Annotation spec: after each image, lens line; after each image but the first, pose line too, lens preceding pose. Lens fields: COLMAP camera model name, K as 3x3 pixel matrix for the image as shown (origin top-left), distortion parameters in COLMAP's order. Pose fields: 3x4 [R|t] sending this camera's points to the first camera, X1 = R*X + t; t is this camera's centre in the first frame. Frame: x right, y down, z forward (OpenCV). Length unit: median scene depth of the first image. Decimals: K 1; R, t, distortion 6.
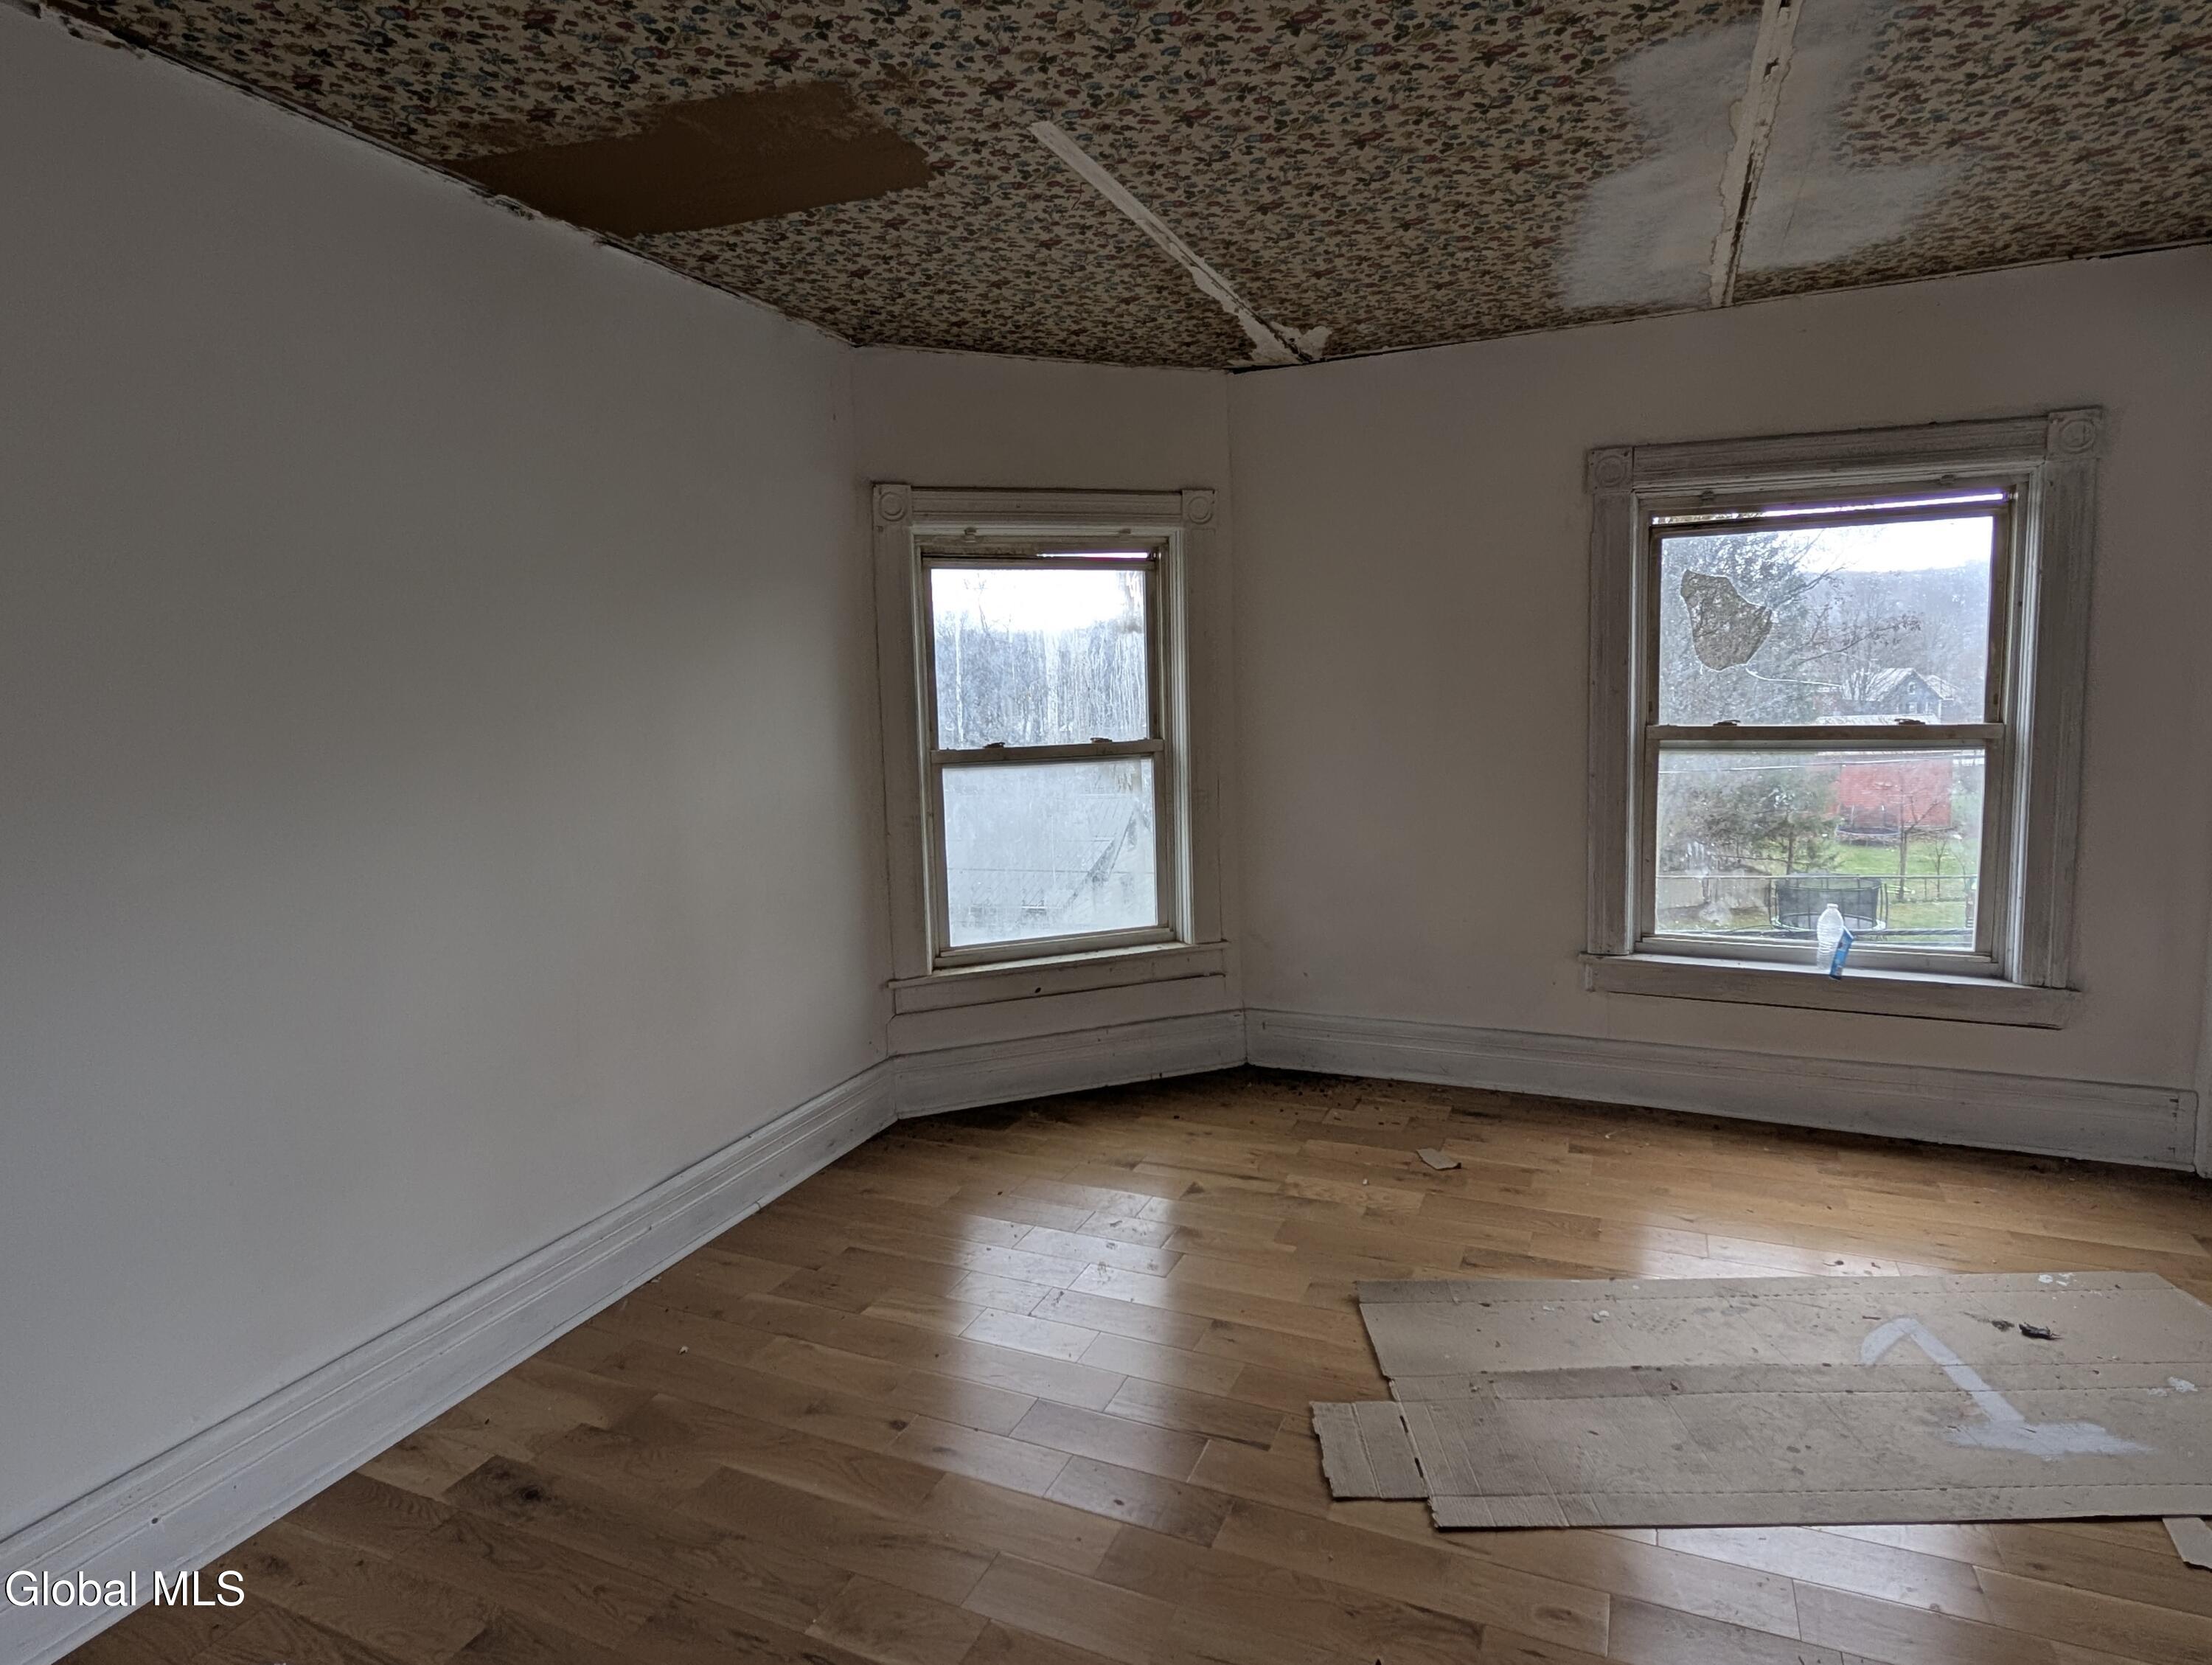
lens RADIAL K [[1211.5, 0, 1125.3], [0, 1211.5, 828.5], [0, 0, 1]] dist [0.001369, -0.003035]
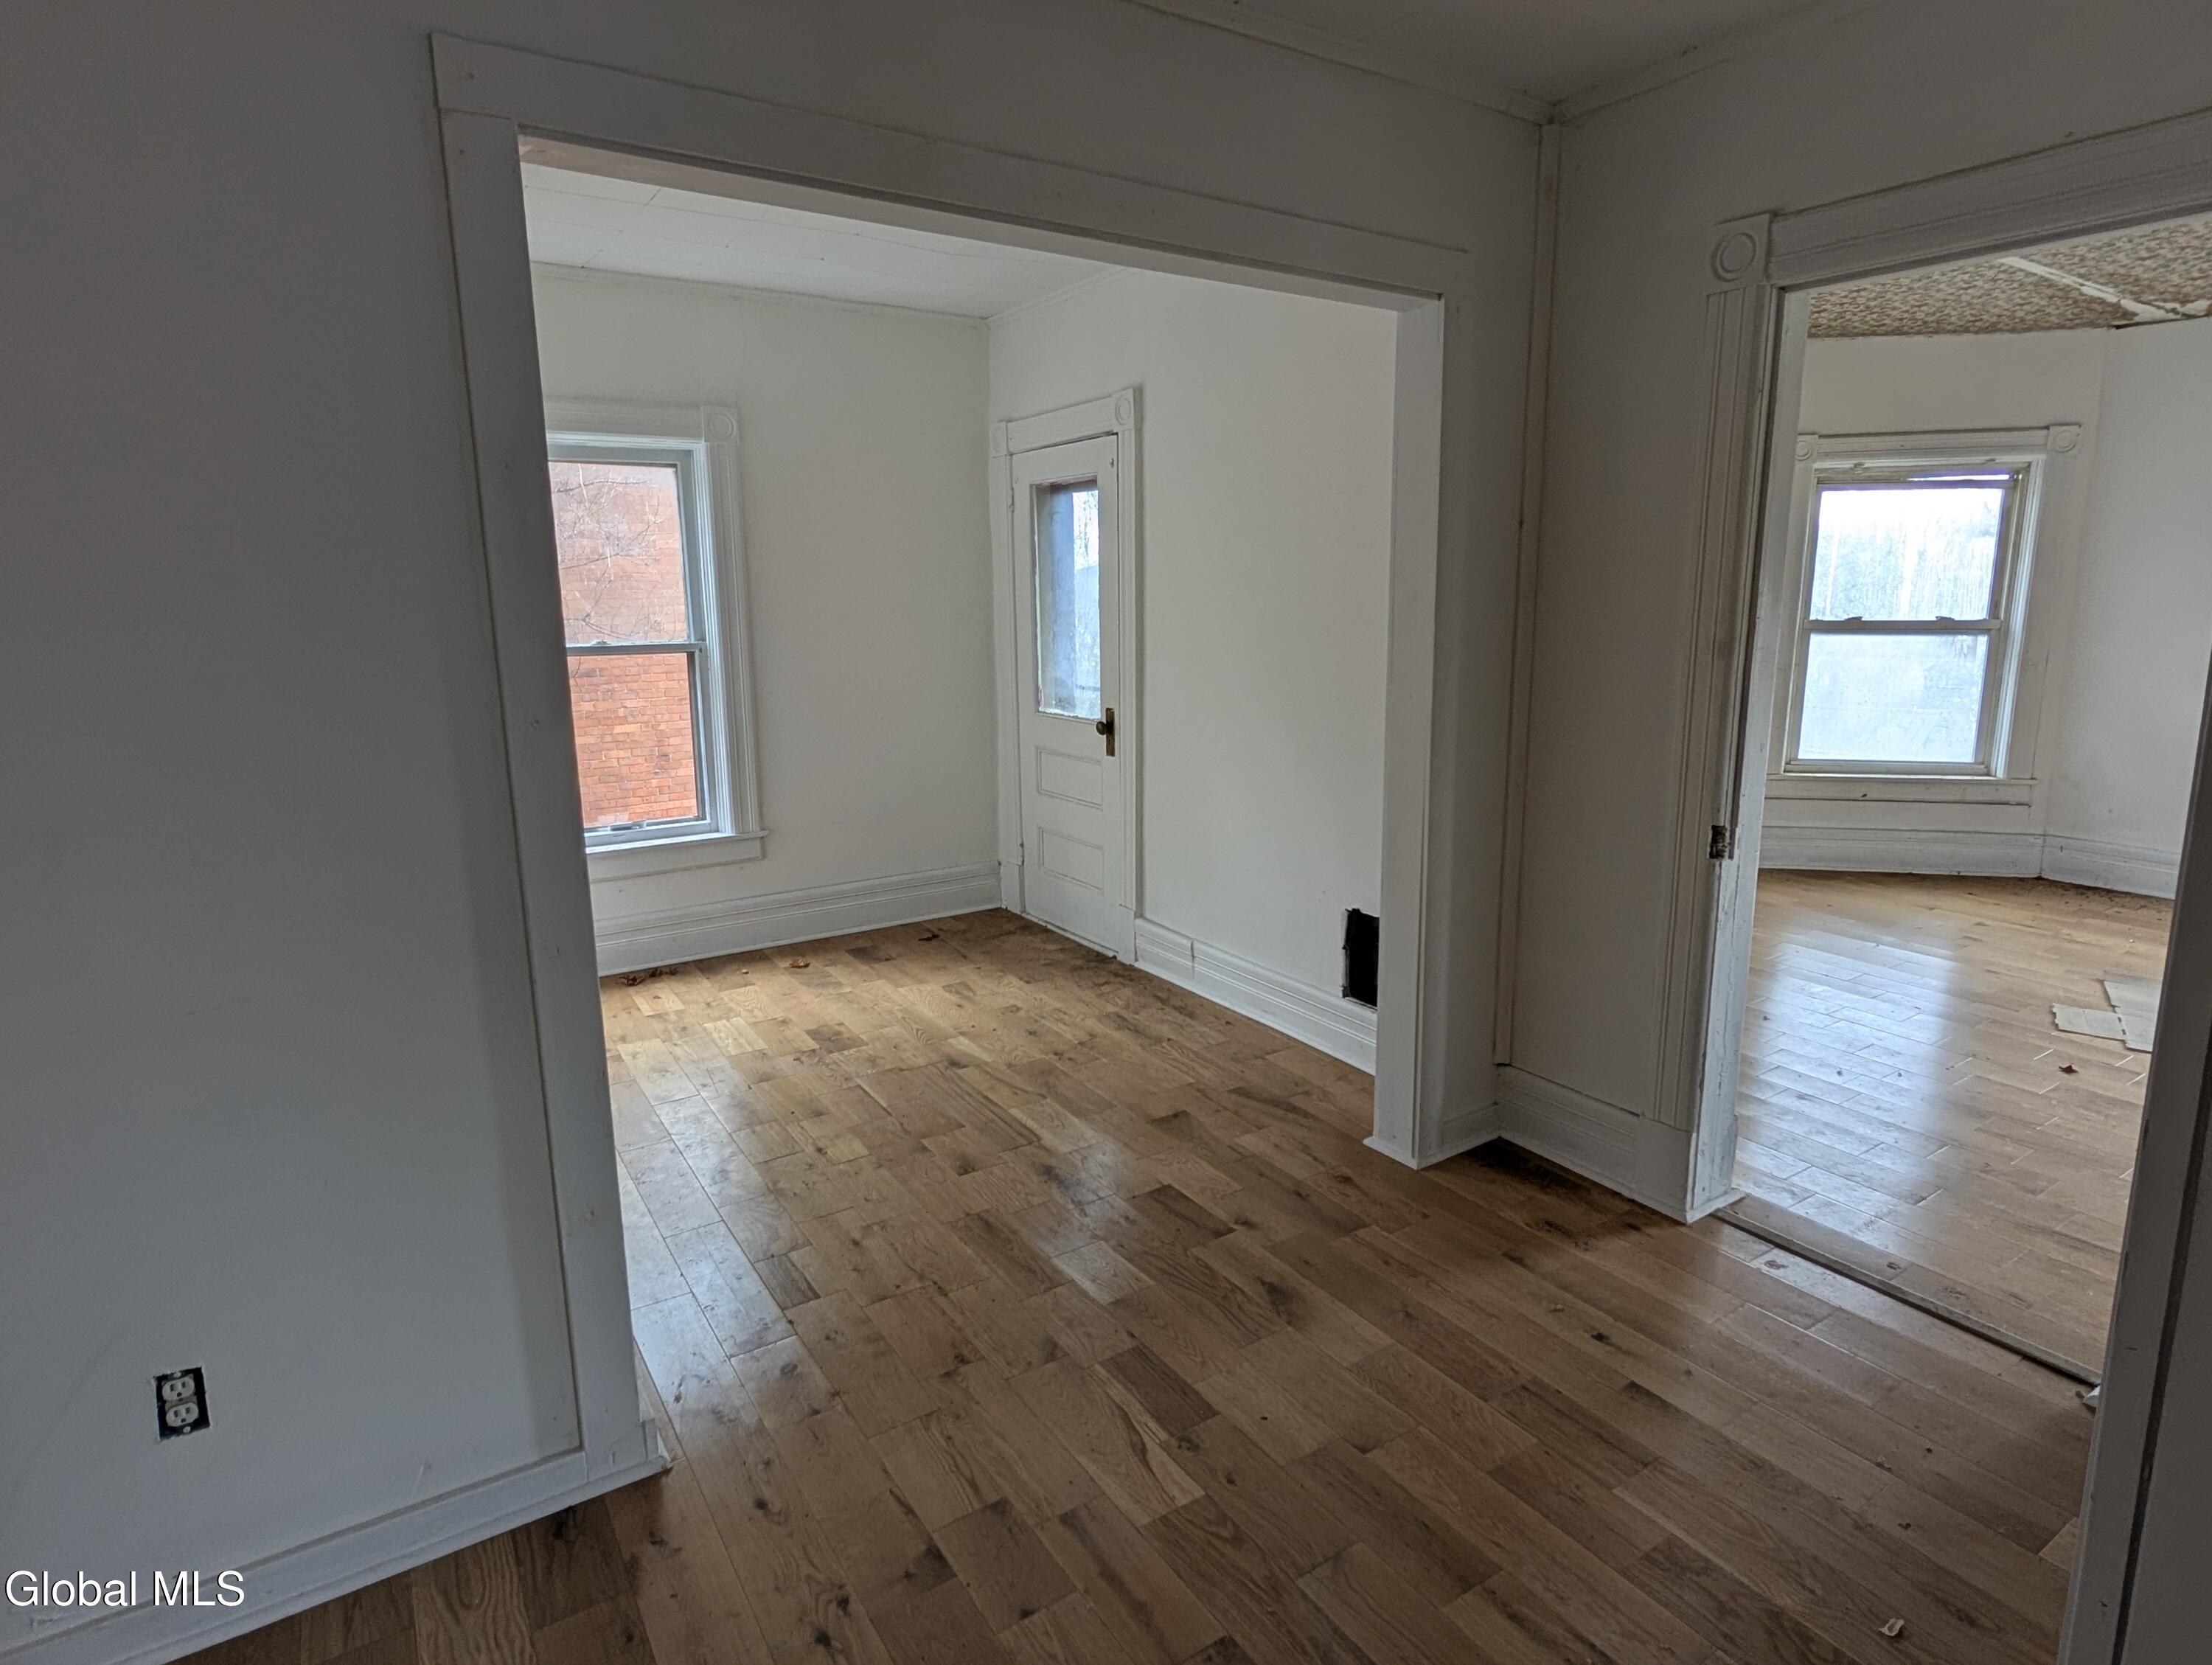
lens RADIAL K [[1211.5, 0, 1115.2], [0, 1211.5, 819.9], [0, 0, 1]] dist [0.001369, -0.003035]
pose [[0.832512, 0.126903, -0.539277, -0.037856], [-0.085360, 0.991170, 0.101467, 0.104938], [0.547392, -0.038440, 0.835993, -0.733116]]
